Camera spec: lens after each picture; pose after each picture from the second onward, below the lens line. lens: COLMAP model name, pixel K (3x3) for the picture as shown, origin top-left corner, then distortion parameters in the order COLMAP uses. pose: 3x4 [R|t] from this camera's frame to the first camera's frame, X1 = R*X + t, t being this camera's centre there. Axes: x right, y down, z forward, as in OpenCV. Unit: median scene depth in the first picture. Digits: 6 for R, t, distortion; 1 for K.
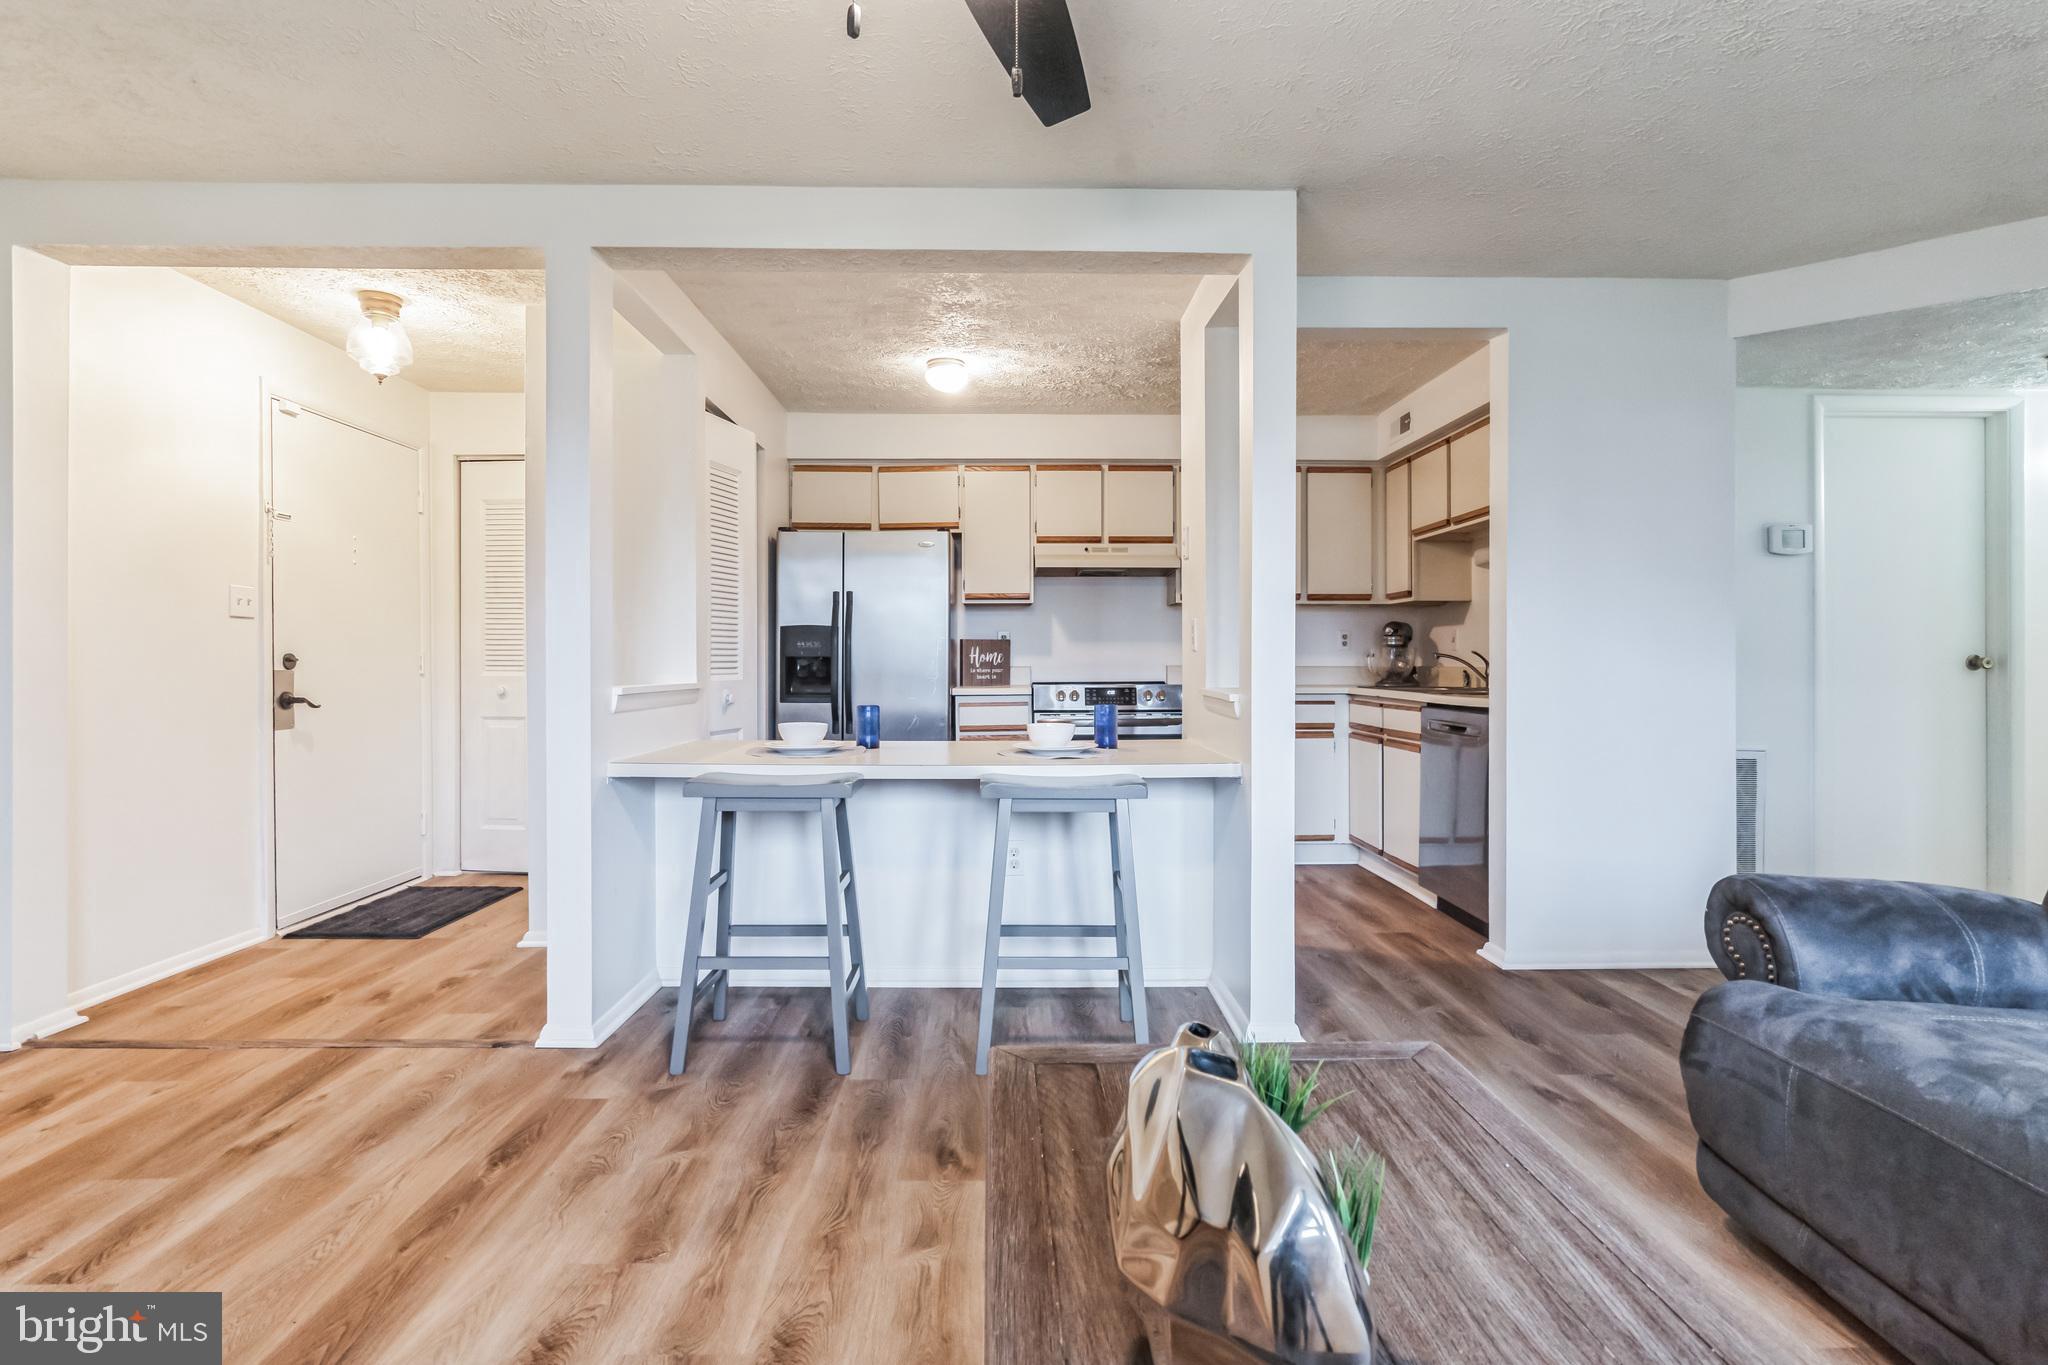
lens RADIAL K [[963.0, 0, 1019.6], [0, 963.0, 663.9], [0, 0, 1]] dist [0.001196, 0.000513]
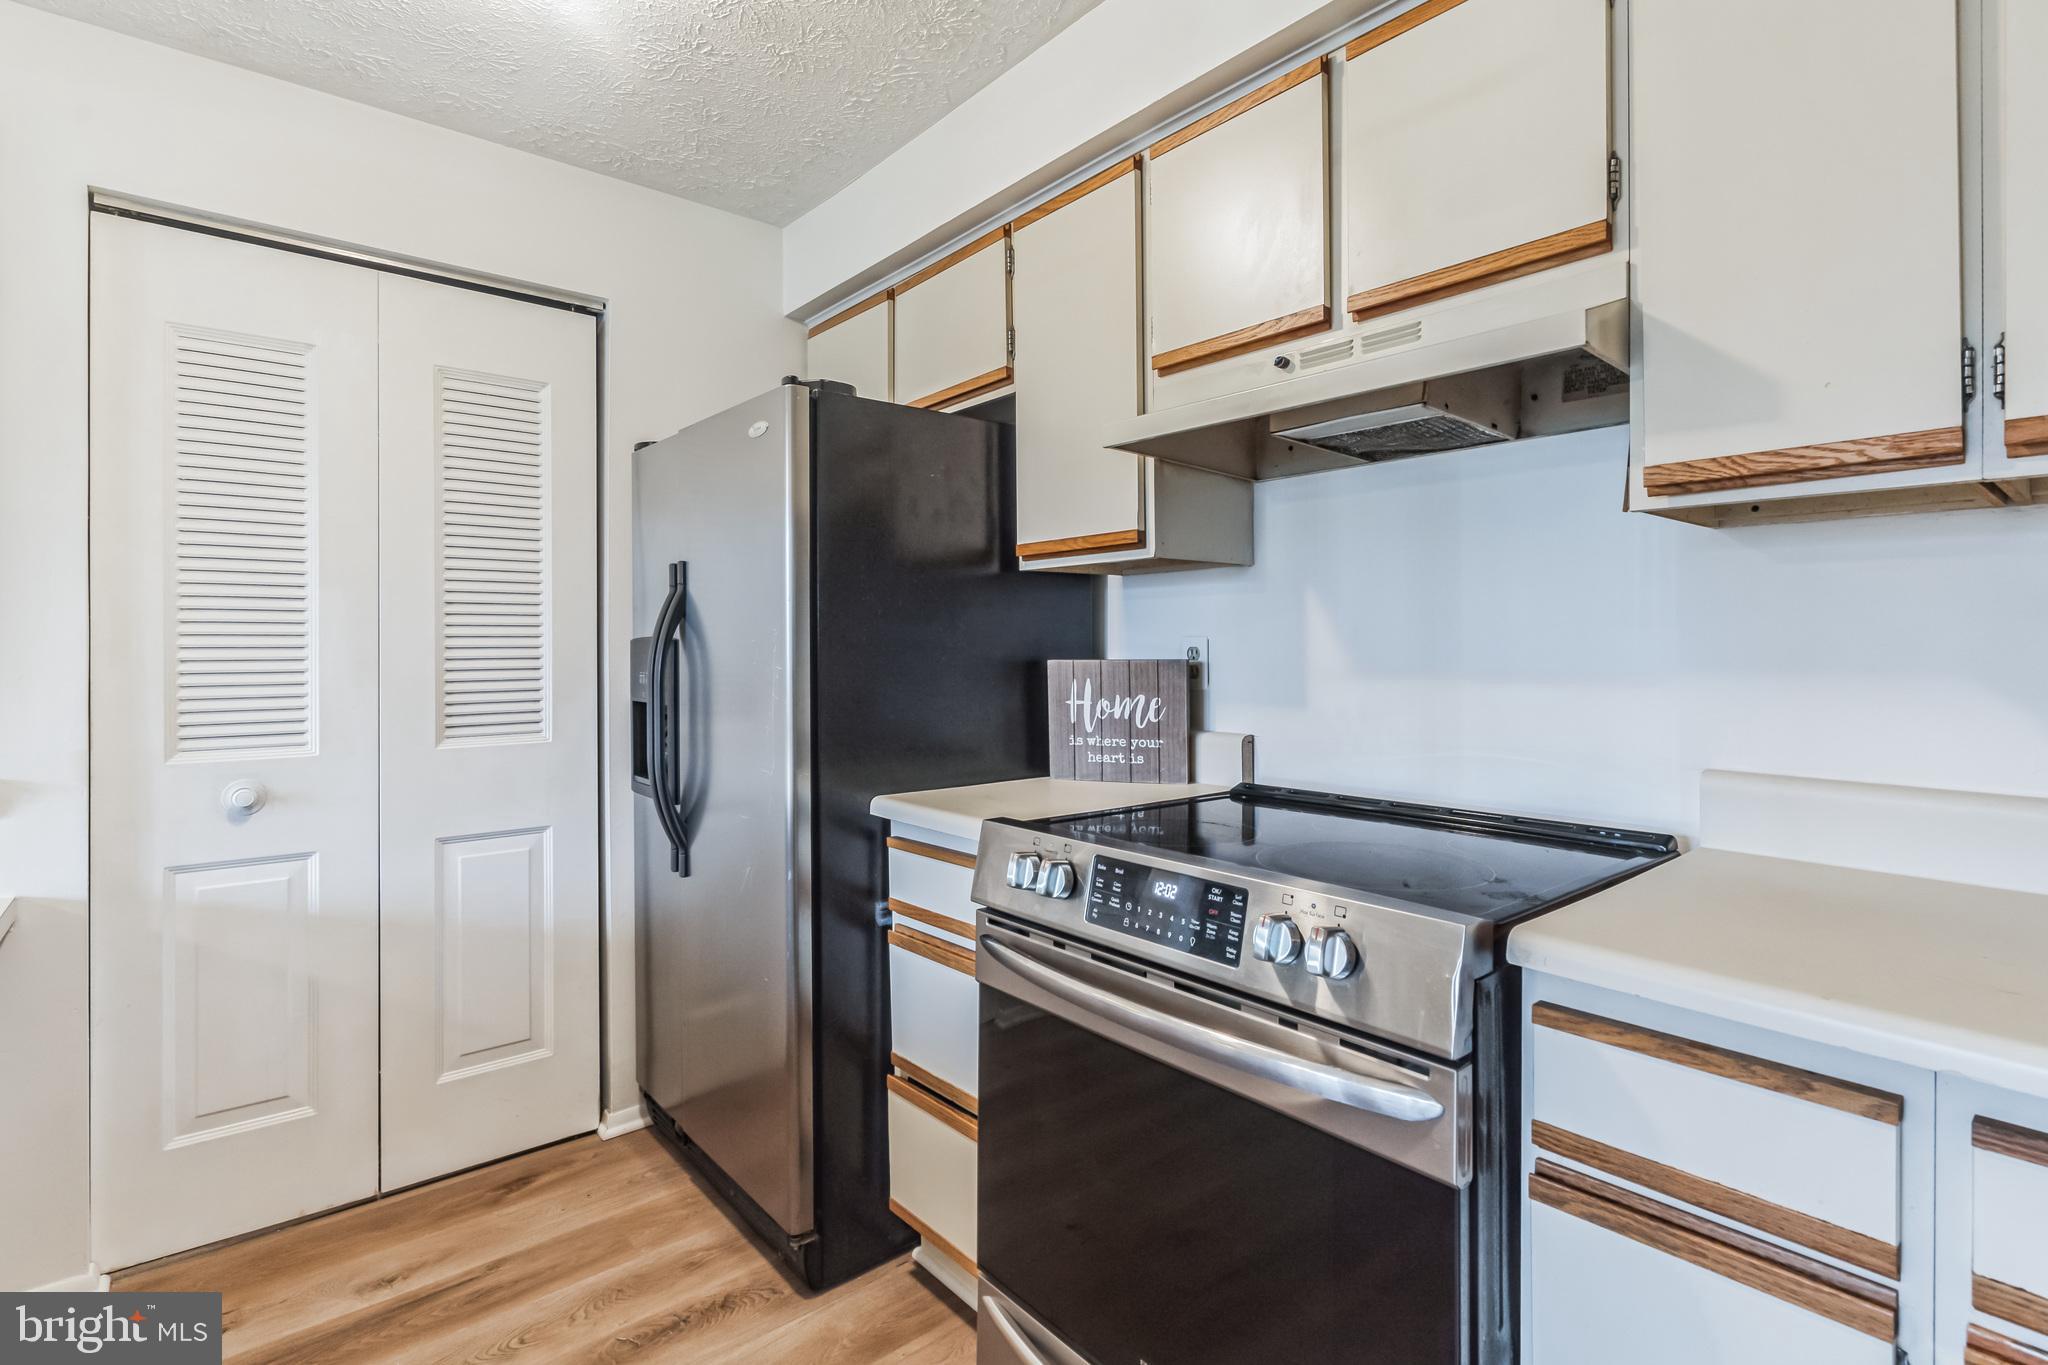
lens RADIAL K [[967.1, 0, 1022.3], [0, 967.1, 639.9], [0, 0, 1]] dist [-0.012774, 0.000046]
pose [[0.628694, -0.004585, -0.777639, 0.268800], [-0.002868, 0.999962, -0.008214, -0.033683], [0.777647, 0.007394, 0.628657, 0.812647]]
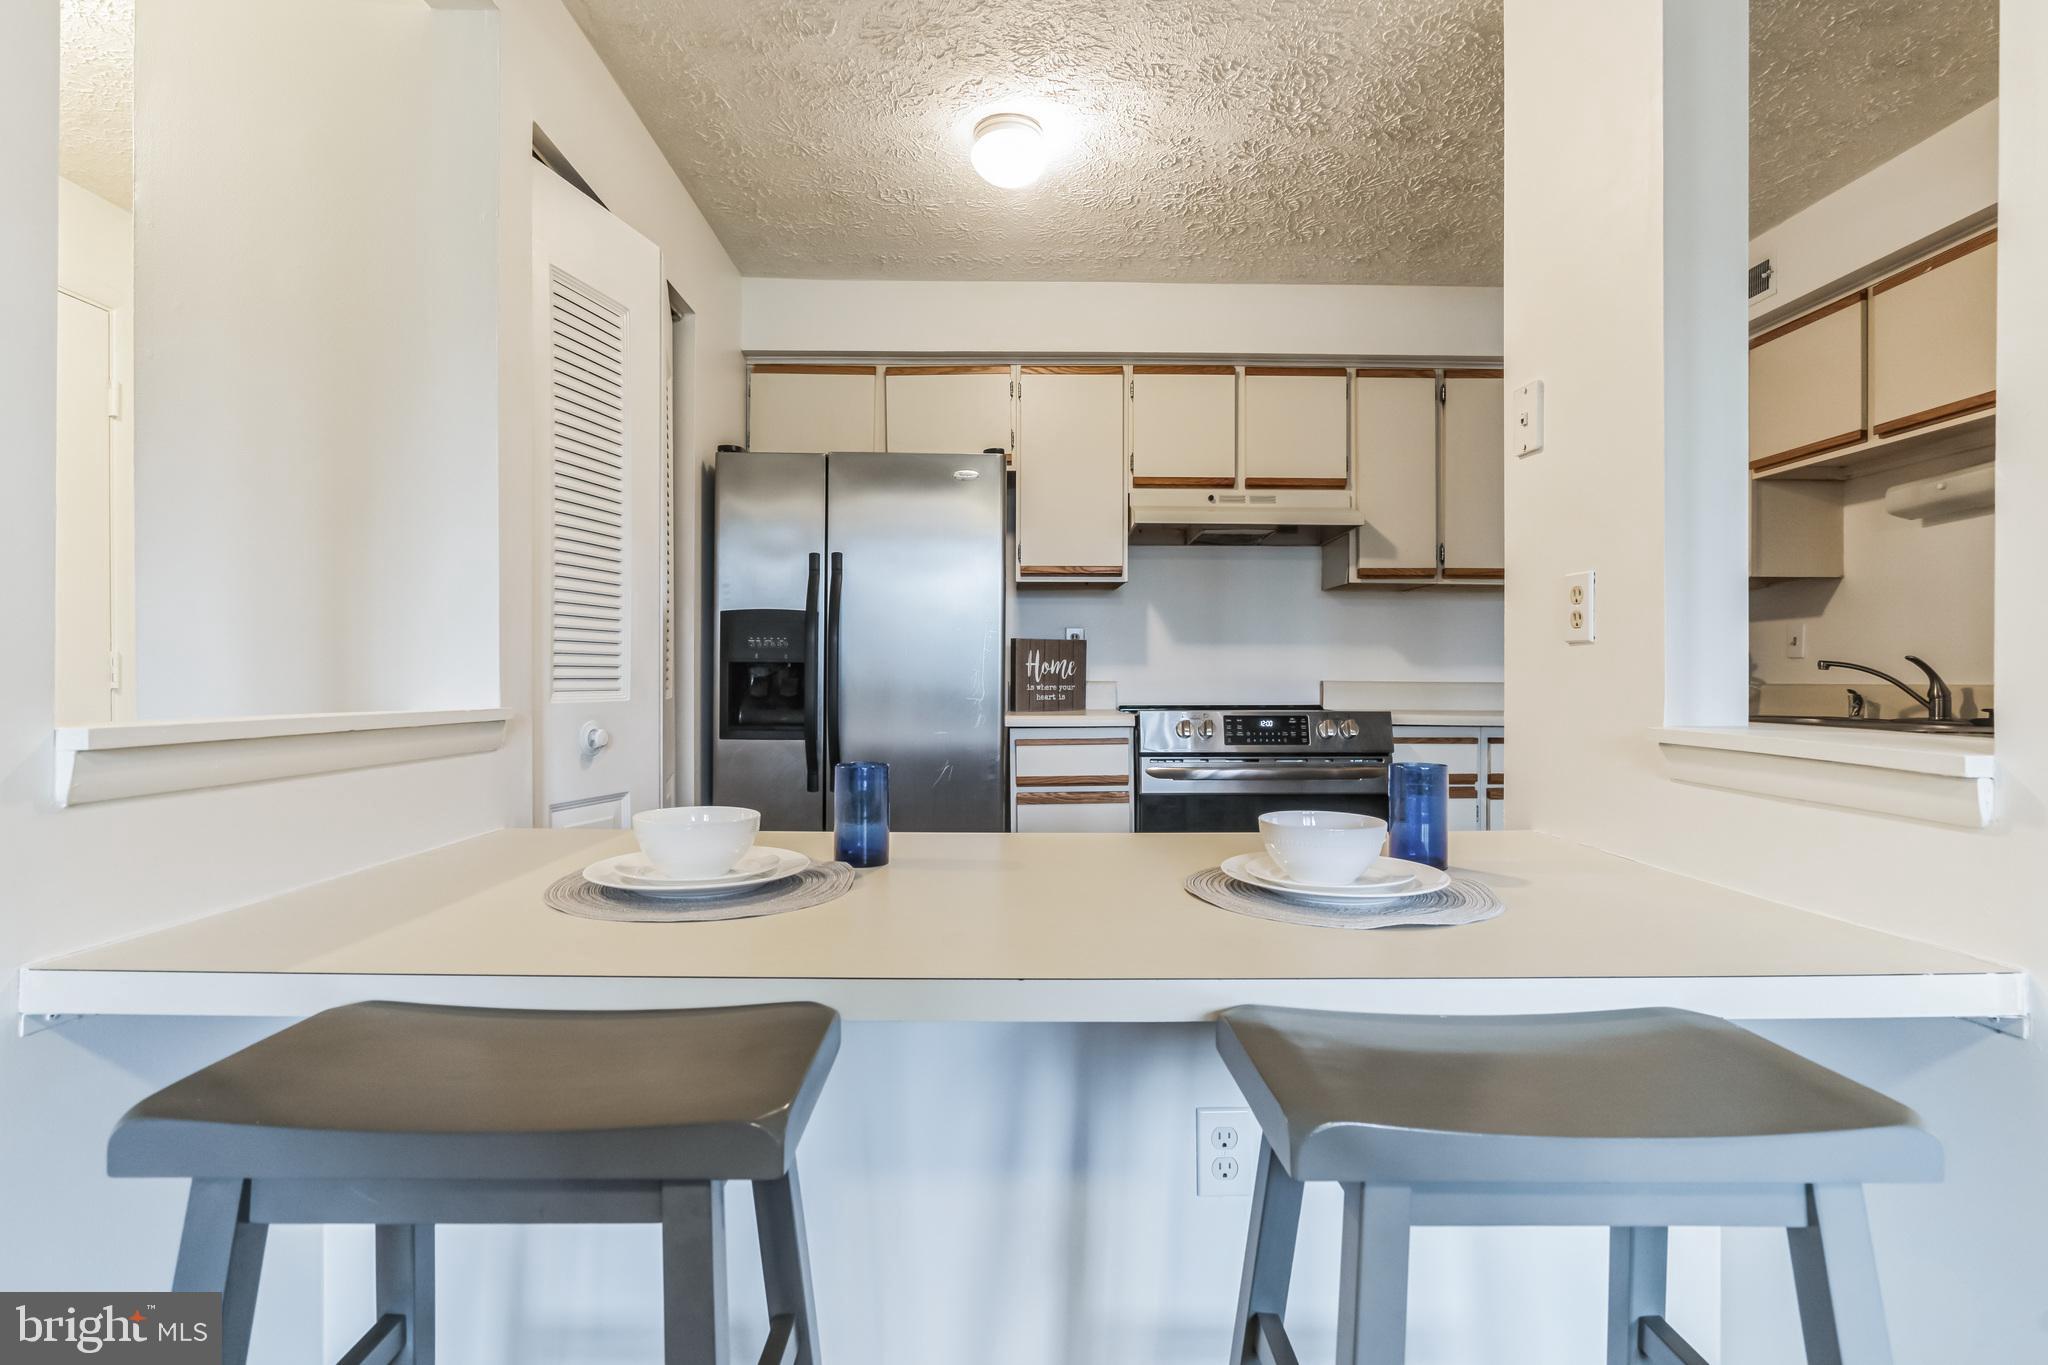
lens RADIAL K [[951.3, 0, 1017.0], [0, 951.3, 687.5], [0, 0, 1]] dist [-0.001547, -0.000041]
pose [[0.999974, 0.003918, -0.006061, -0.059225], [-0.003893, 0.999984, 0.004151, 0.004968], [0.006077, -0.004128, 0.999973, 0.398278]]
